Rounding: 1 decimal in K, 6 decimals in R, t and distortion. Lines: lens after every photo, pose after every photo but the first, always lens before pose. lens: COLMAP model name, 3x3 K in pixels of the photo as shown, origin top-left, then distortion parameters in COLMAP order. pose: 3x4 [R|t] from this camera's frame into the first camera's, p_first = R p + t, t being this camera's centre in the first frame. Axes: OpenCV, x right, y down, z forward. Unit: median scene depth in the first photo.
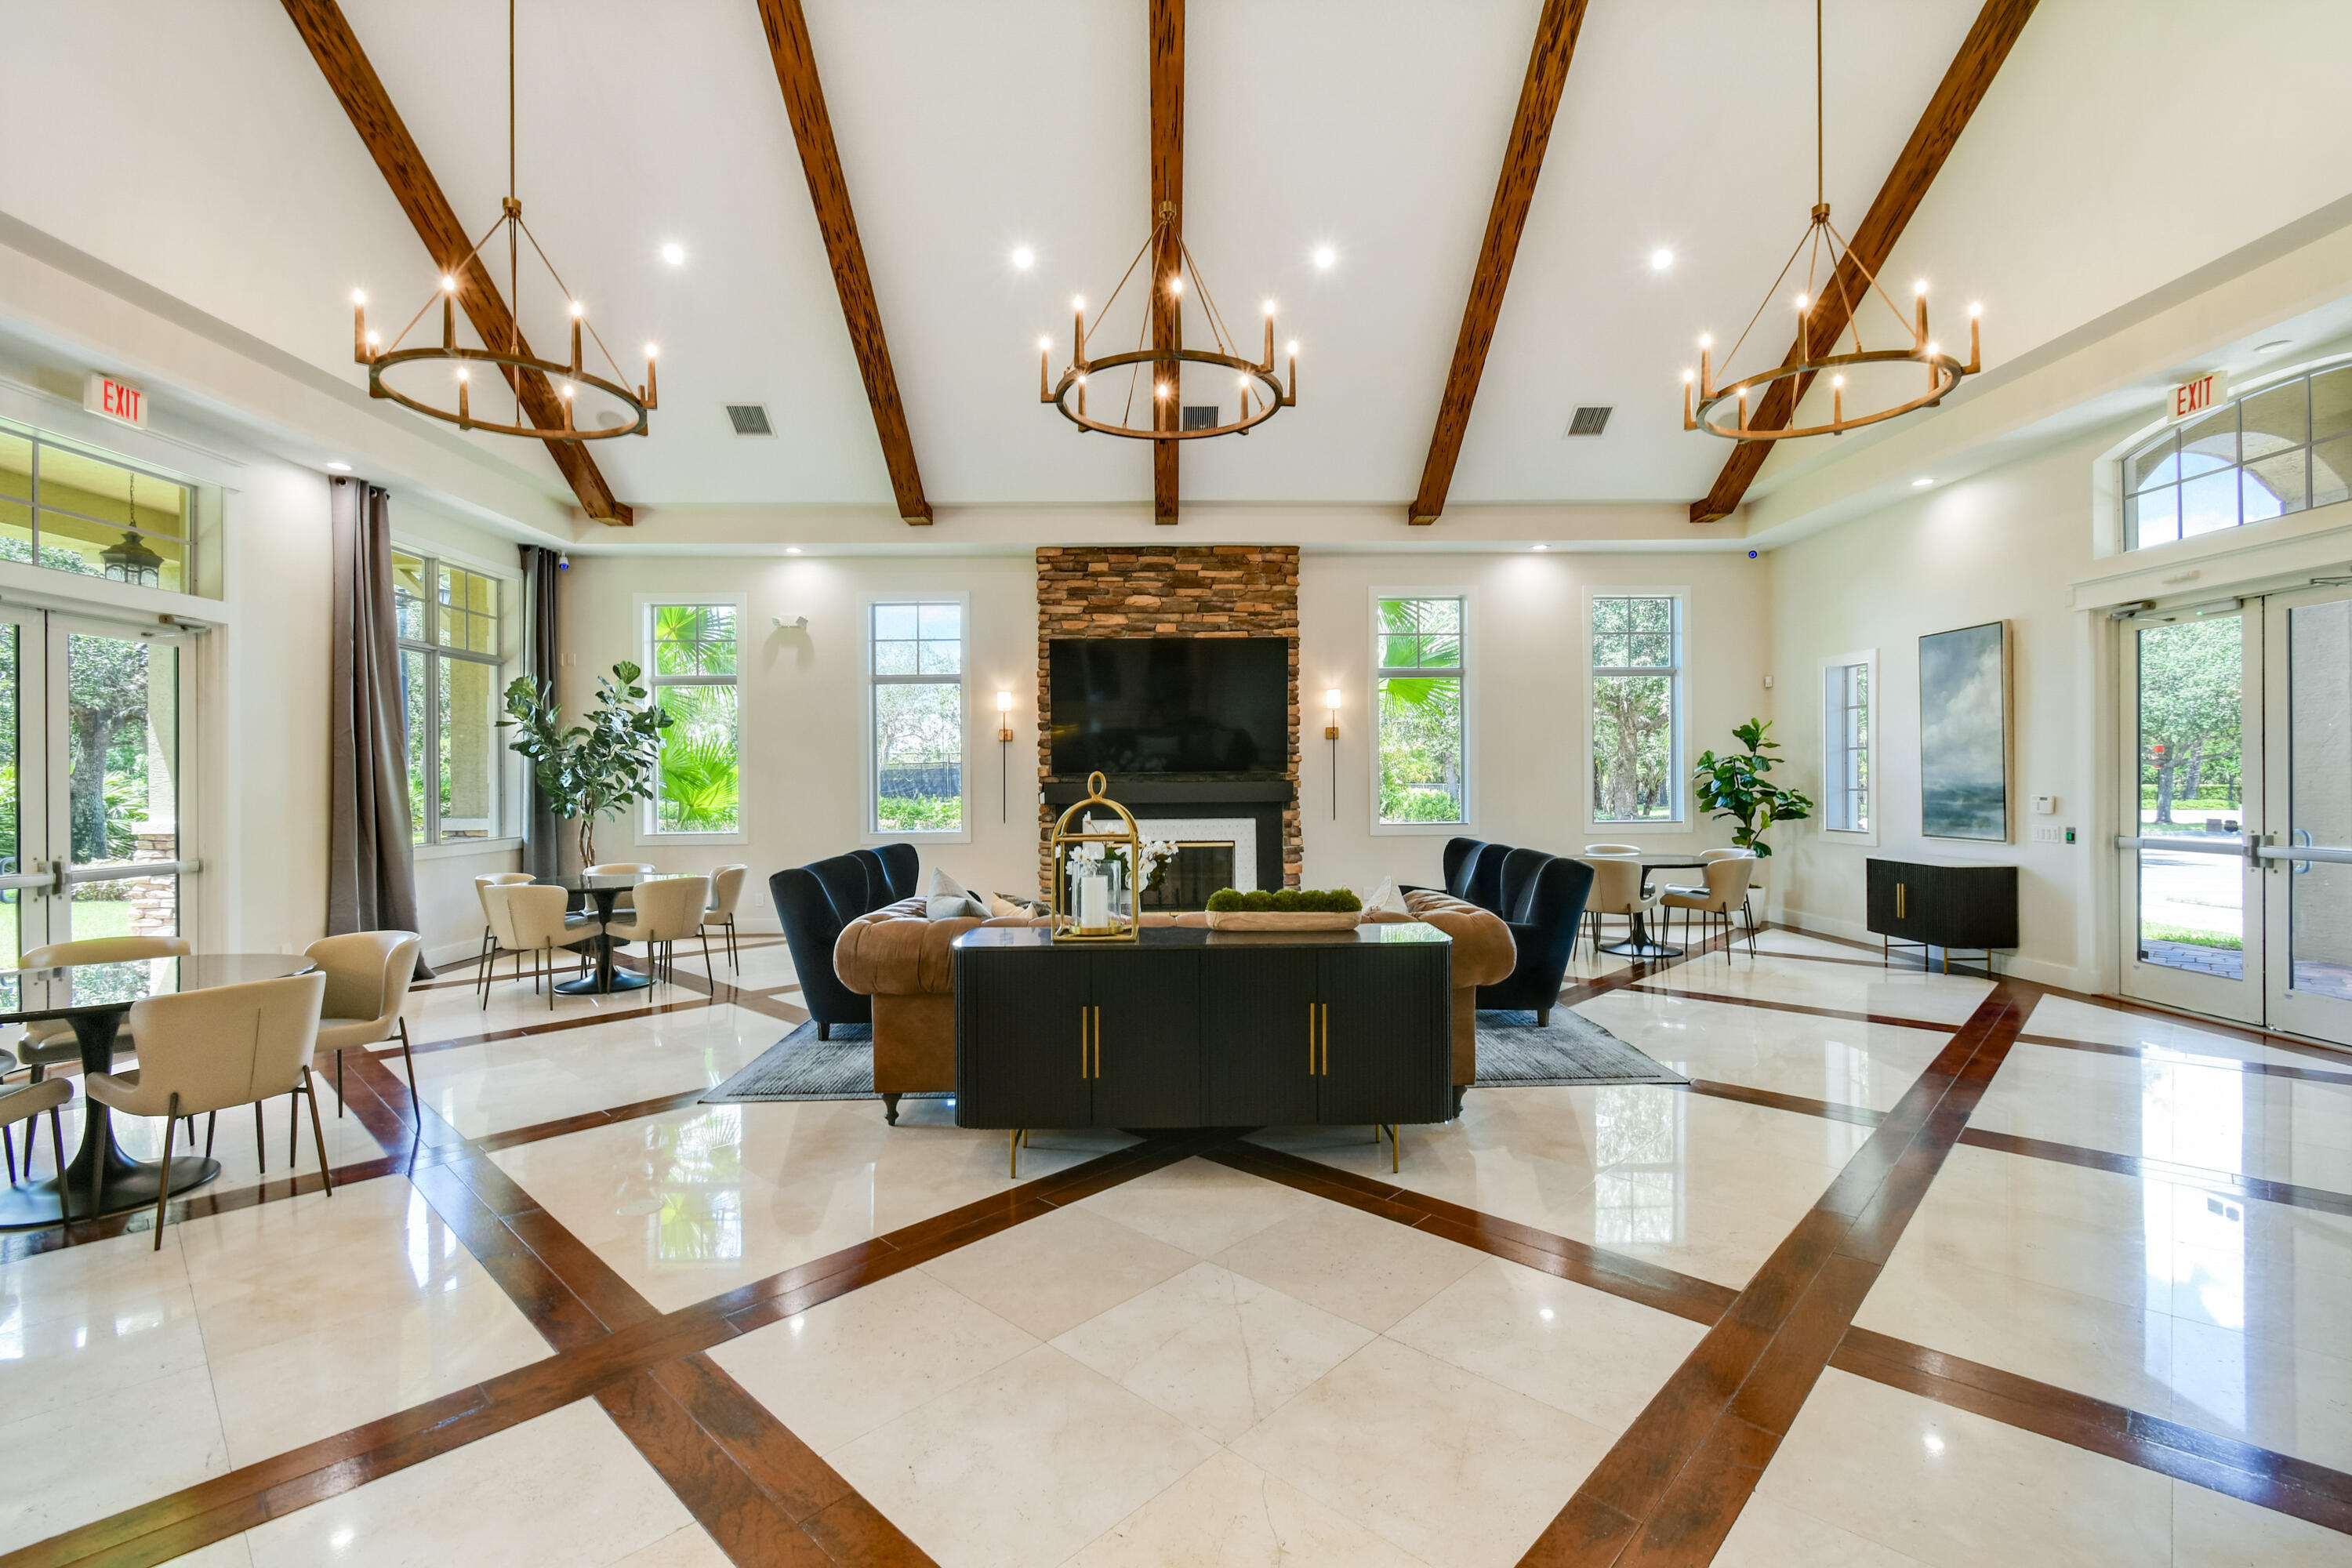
lens RADIAL K [[1101.5, 0, 1175.2], [0, 1101.5, 778.8], [0, 0, 1]] dist [0.000279, -0.000208]
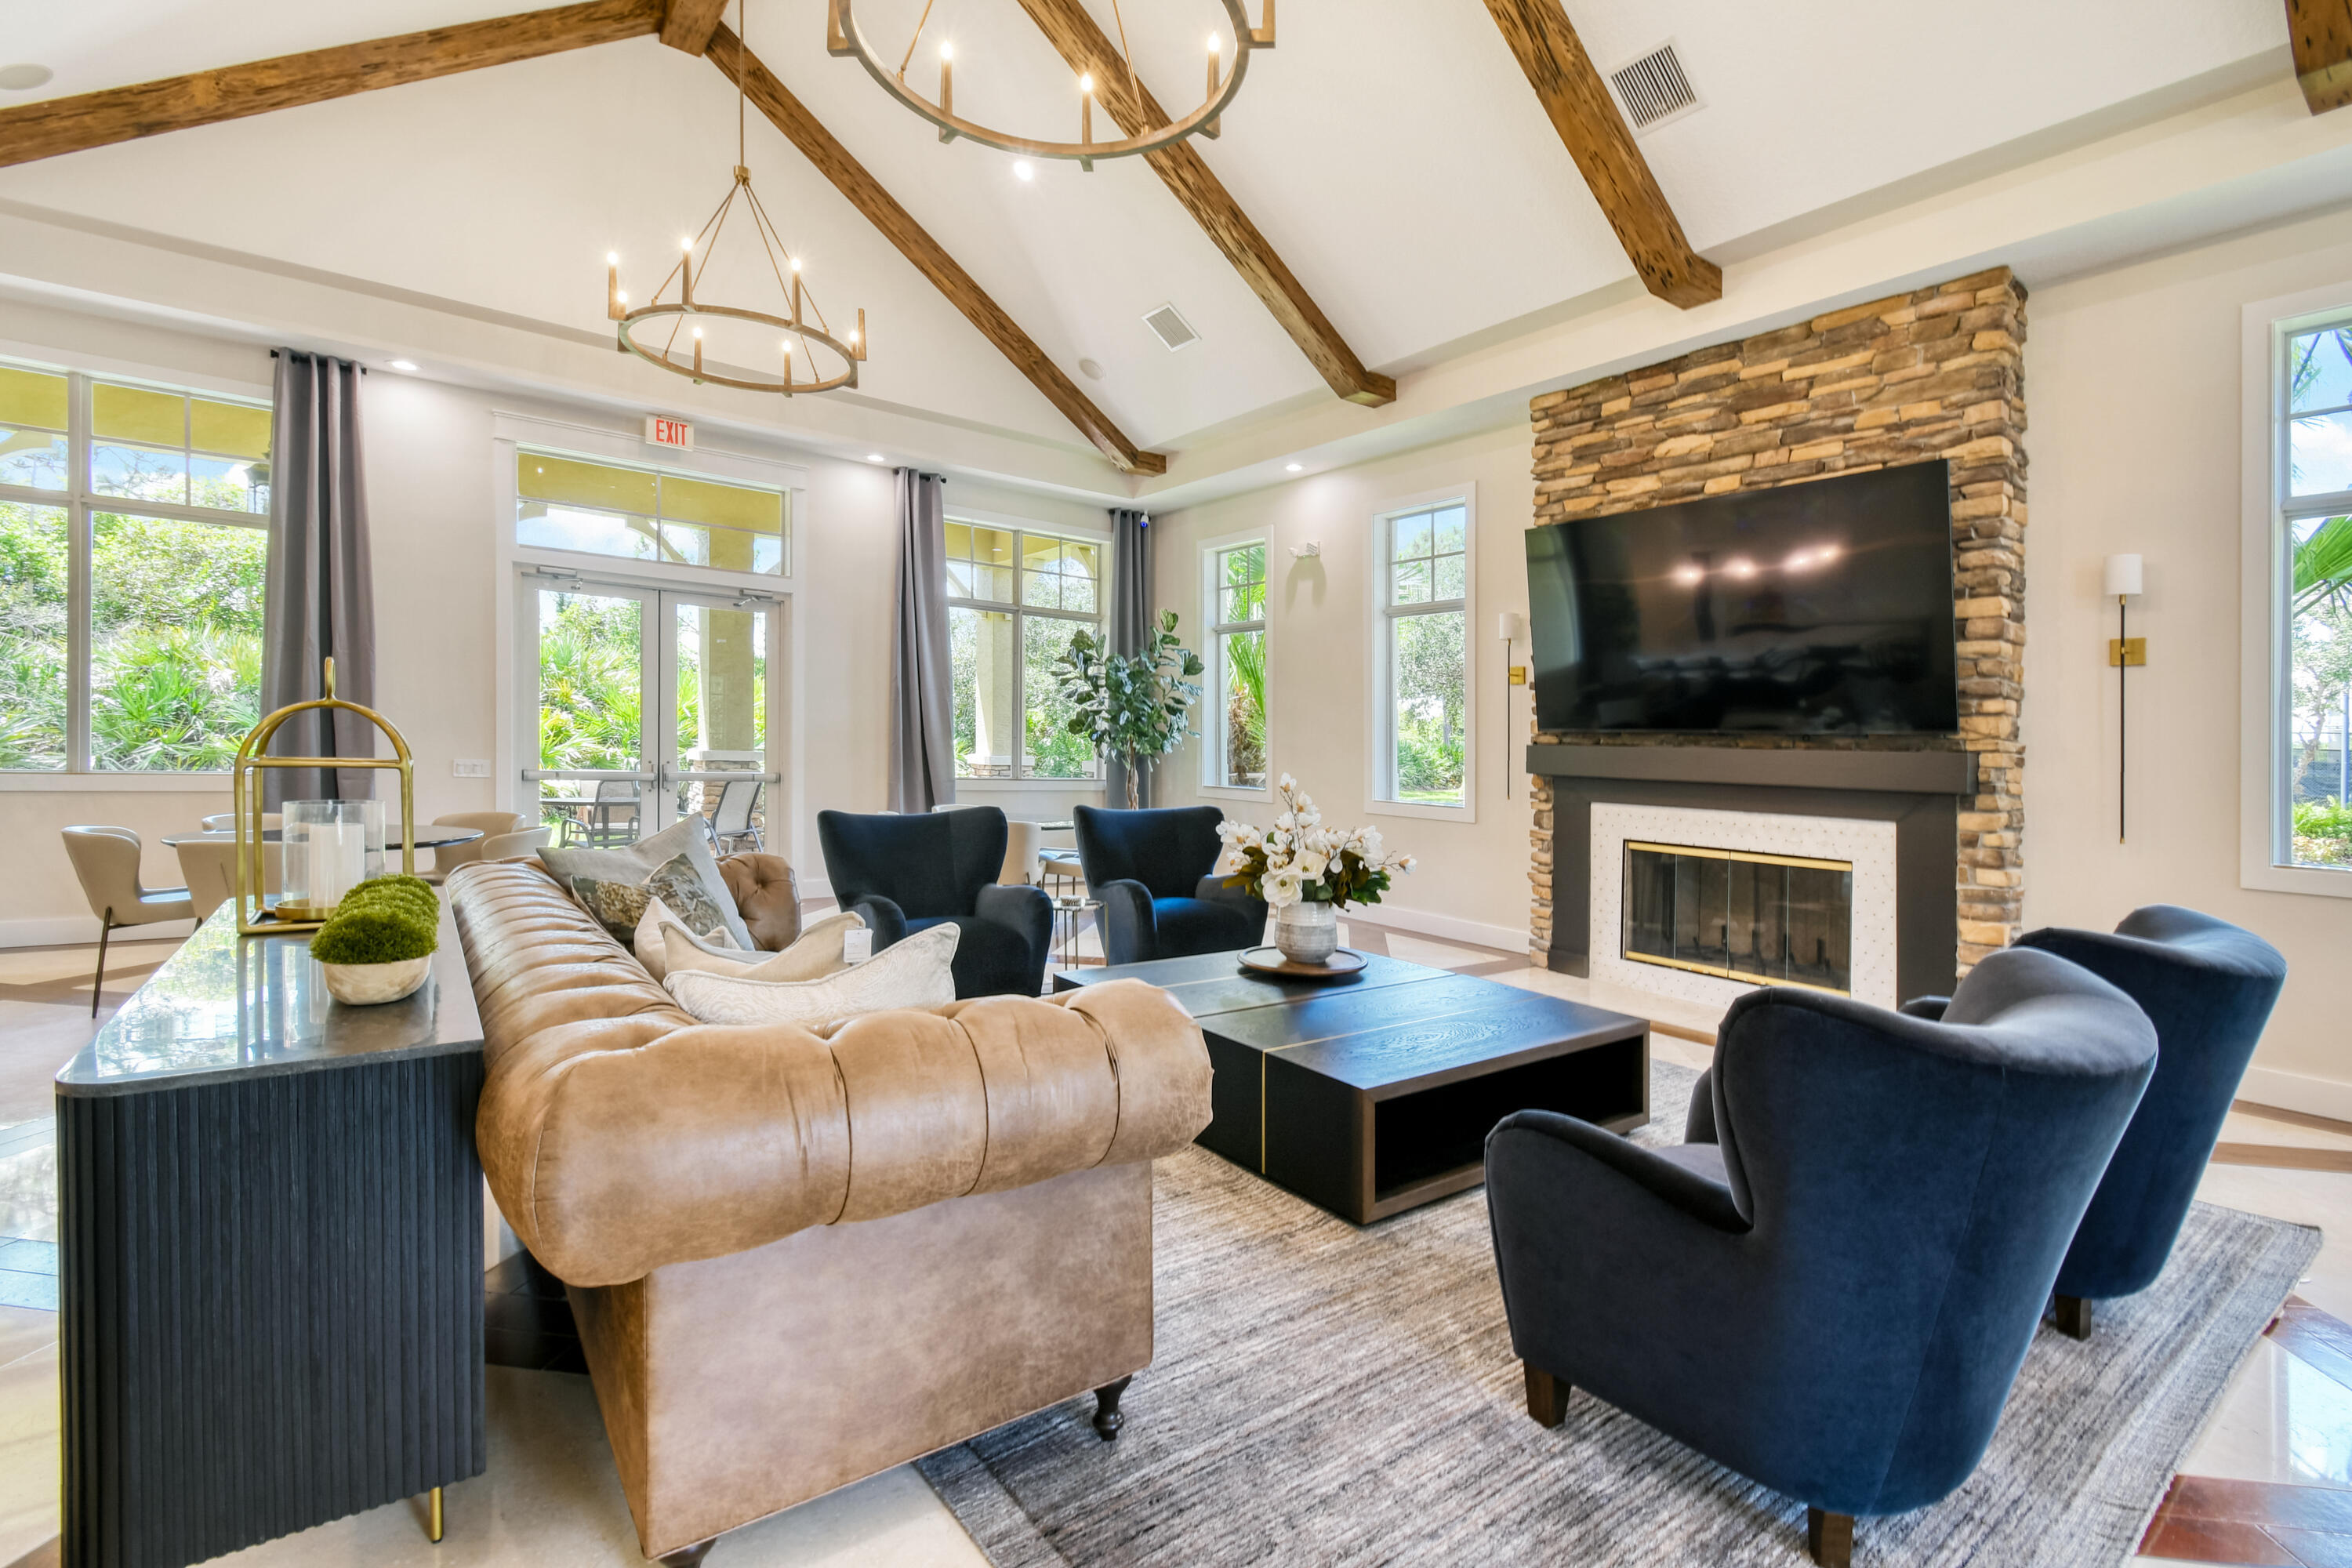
lens RADIAL K [[1044.7, 0, 1174.7], [0, 1044.7, 743.4], [0, 0, 1]] dist [0.002024, 0.000285]
pose [[0.578705, 0.027684, -0.815067, 0.280503], [-0.035870, 0.999321, 0.008474, 0.006602], [0.814748, 0.024333, 0.579305, 0.445400]]
